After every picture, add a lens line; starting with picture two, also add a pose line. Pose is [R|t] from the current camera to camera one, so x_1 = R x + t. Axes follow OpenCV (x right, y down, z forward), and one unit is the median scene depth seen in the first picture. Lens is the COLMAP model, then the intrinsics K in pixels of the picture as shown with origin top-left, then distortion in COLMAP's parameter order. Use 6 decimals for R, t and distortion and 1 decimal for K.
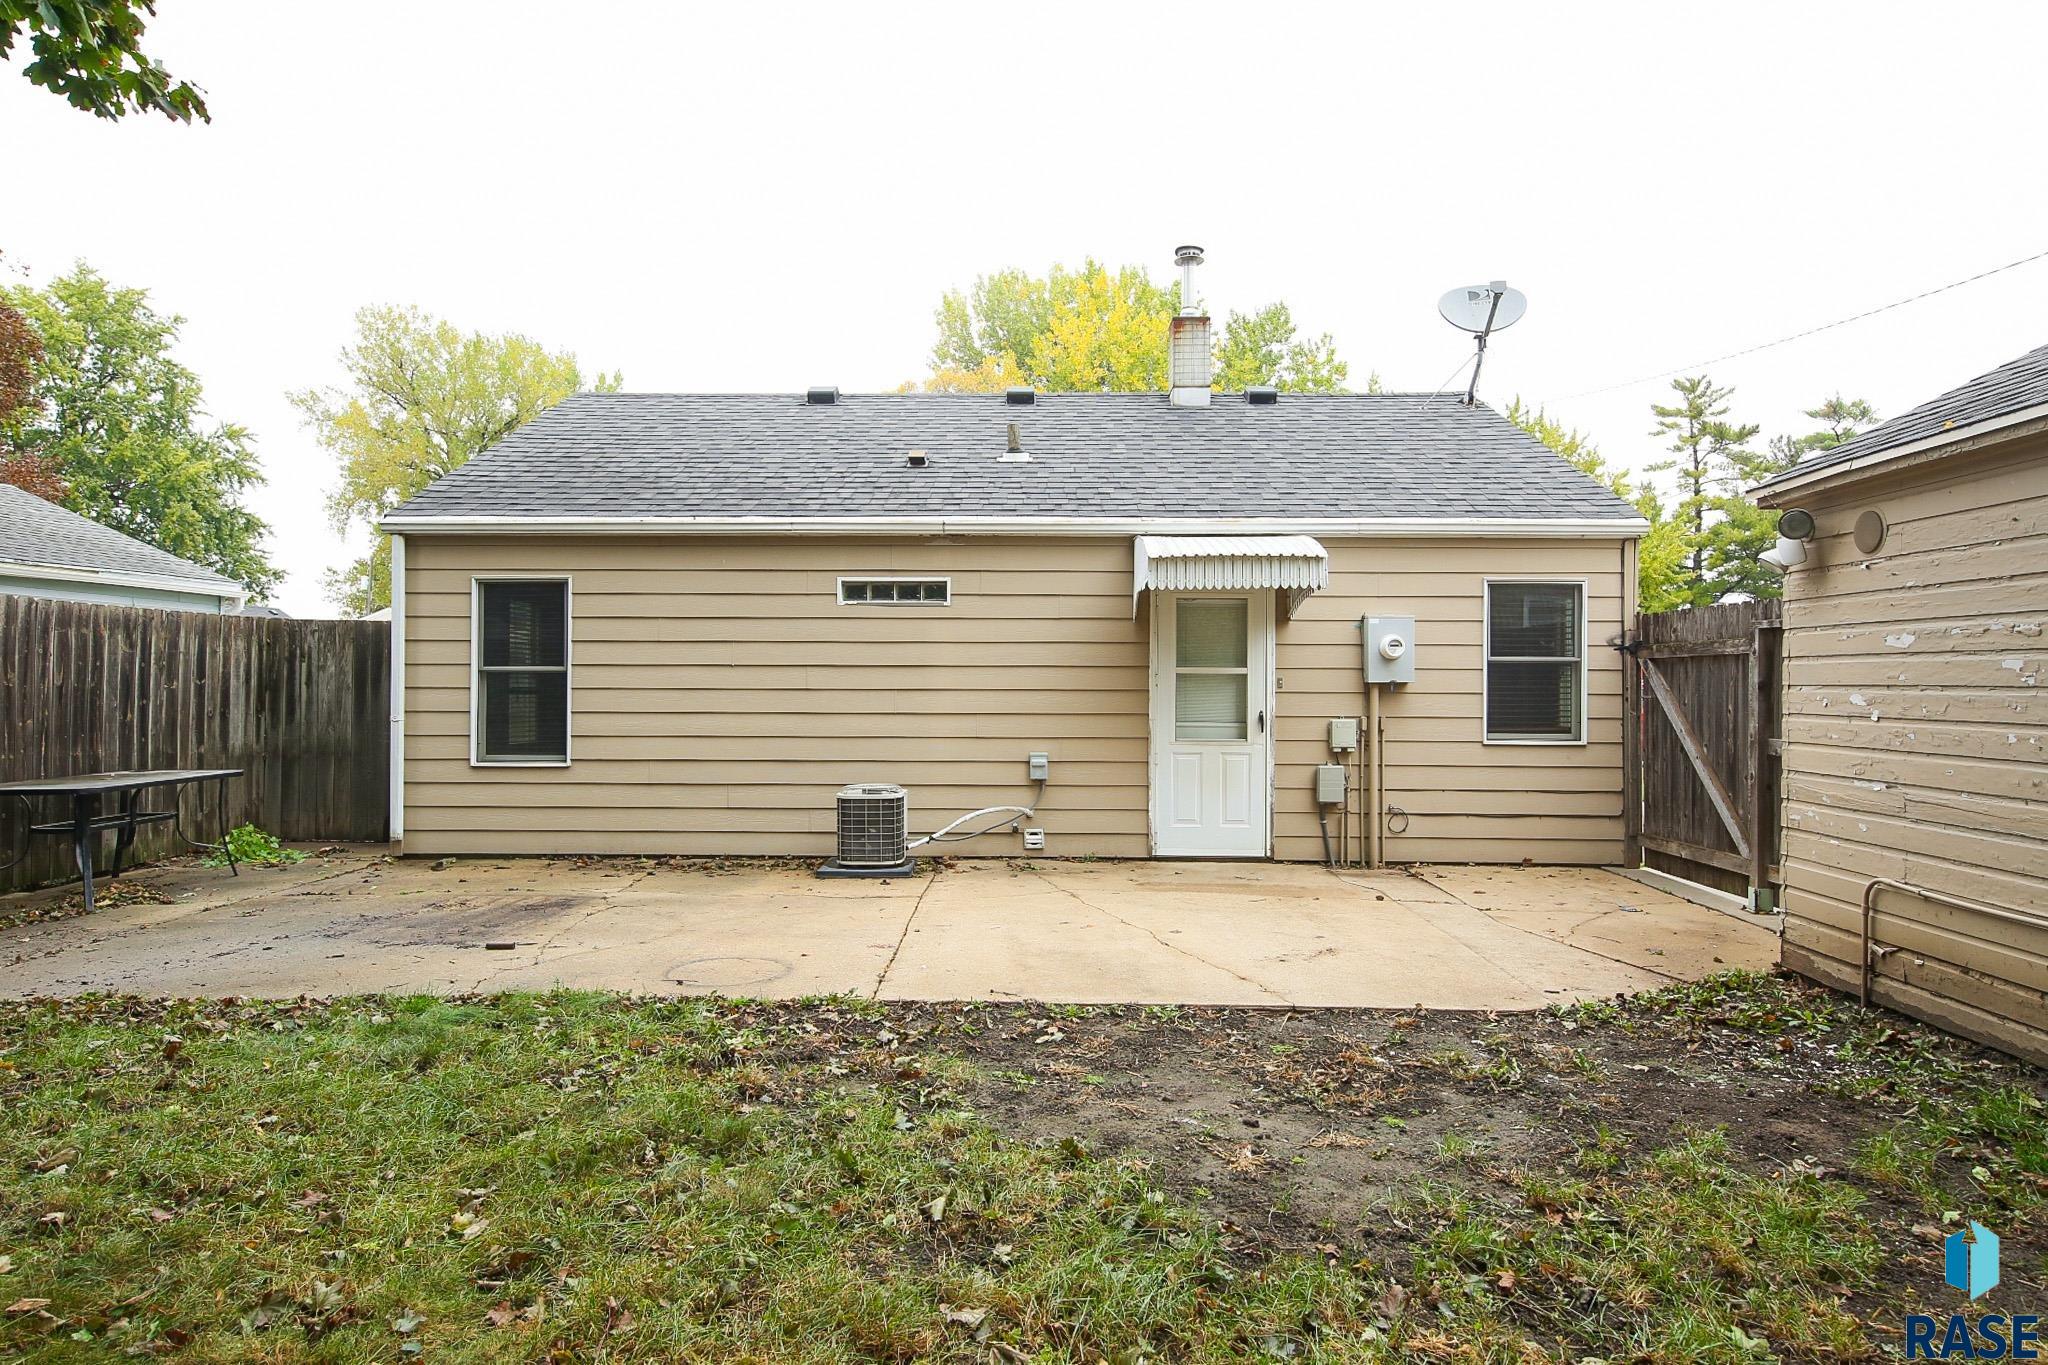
lens RADIAL K [[1241.0, 0, 1020.4], [0, 1241.0, 676.9], [0, 0, 1]] dist [0.012448, -0.002118]
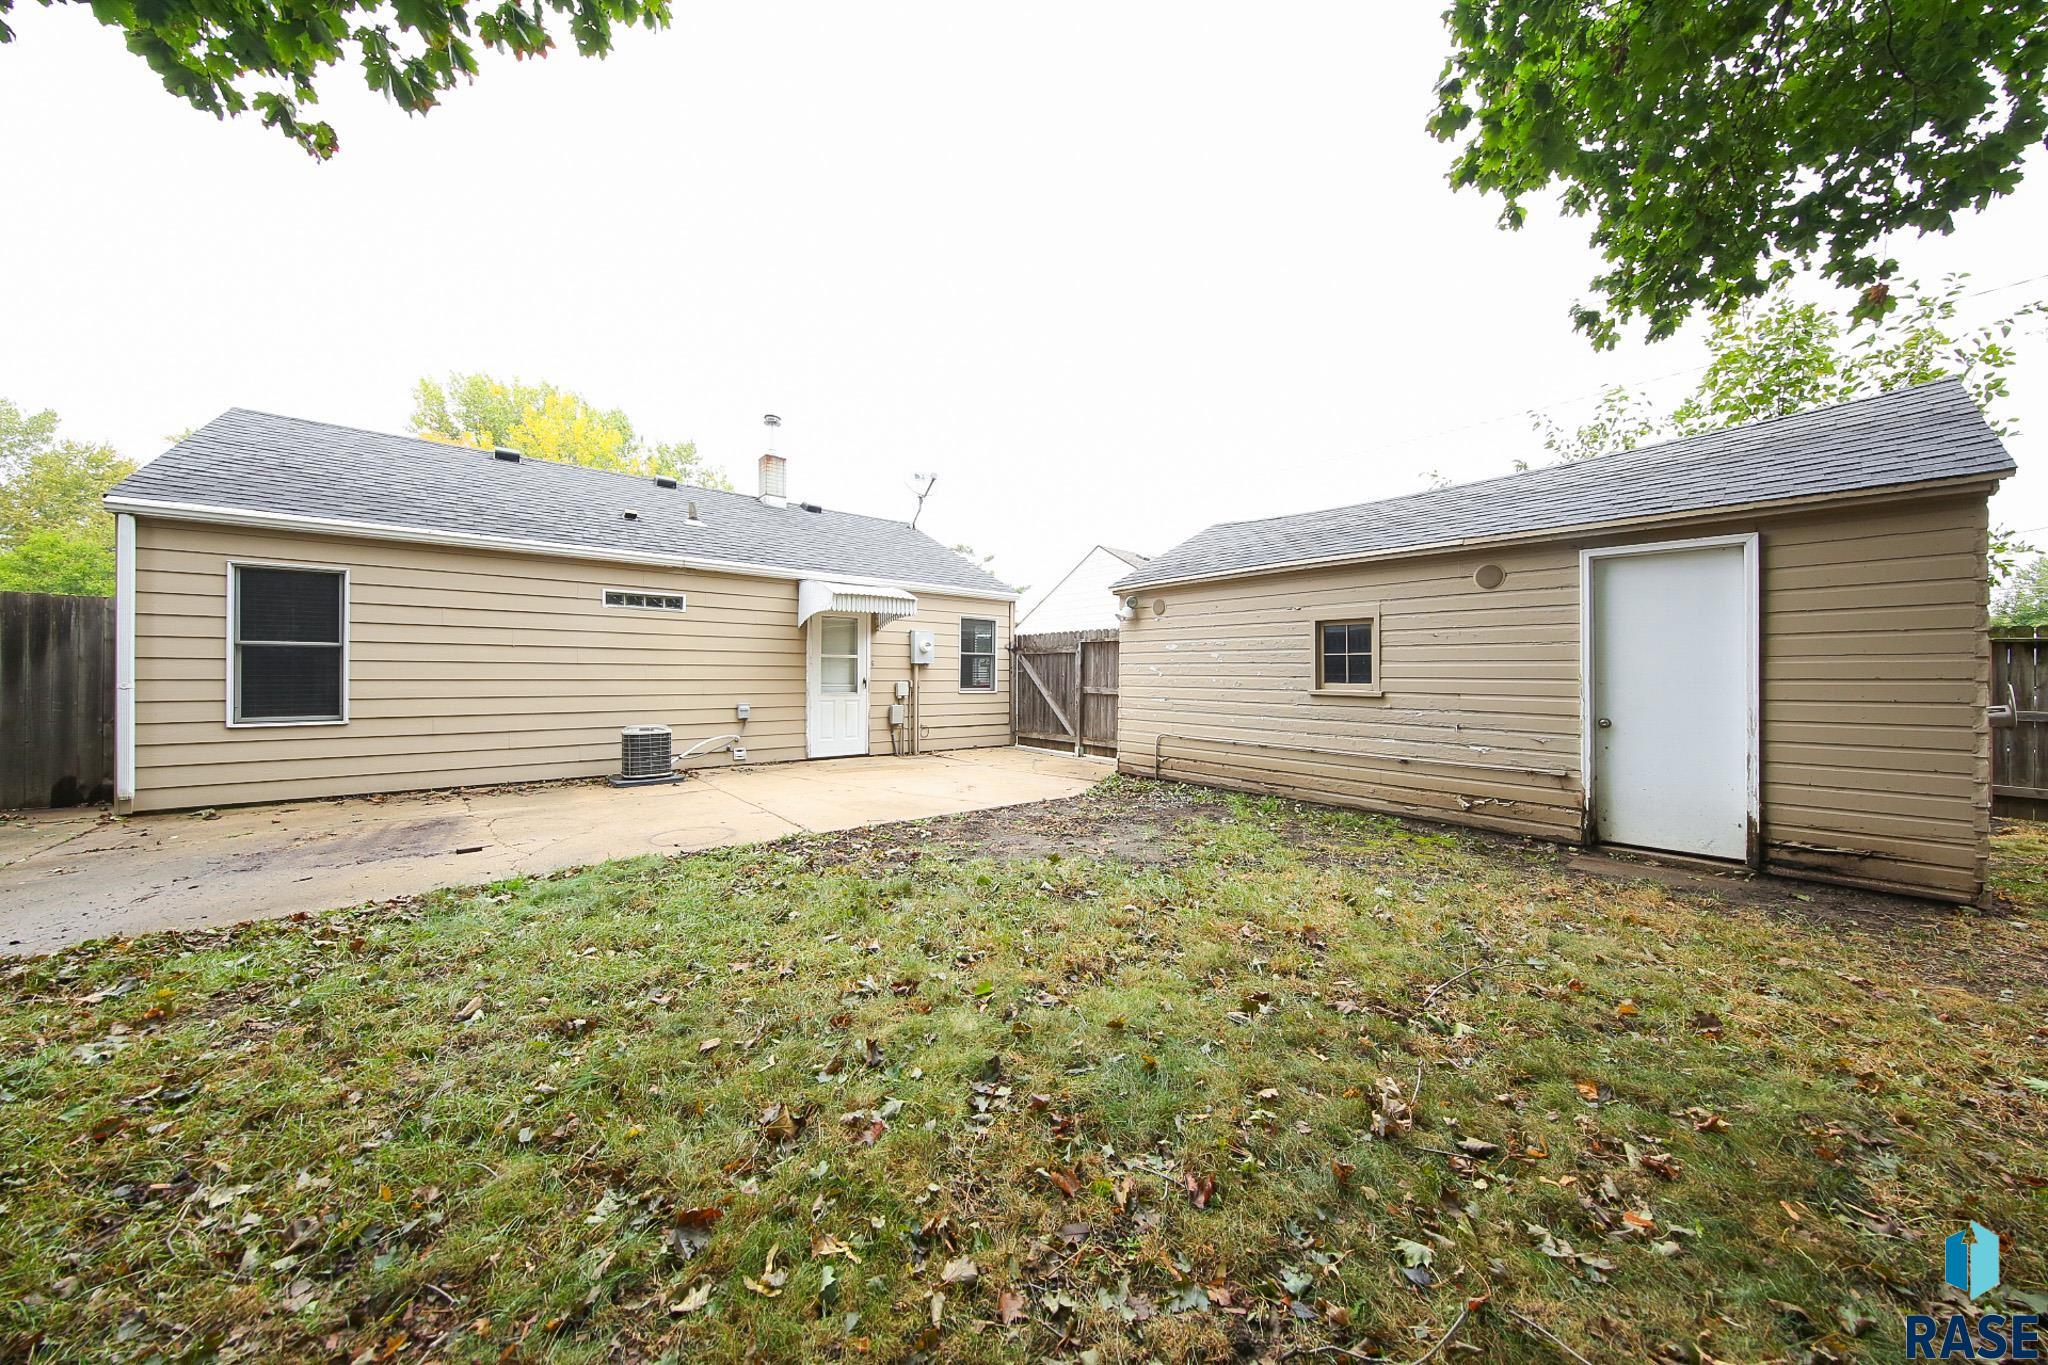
lens RADIAL K [[695.3, 0, 1024.2], [0, 695.3, 678.0], [0, 0, 1]] dist [-0.001123, -0.002269]
pose [[0.740499, -0.001320, 0.672056, -0.342302], [-0.006658, 0.999935, 0.009300, 0.016376], [-0.672024, -0.011362, 0.740442, 0.042337]]
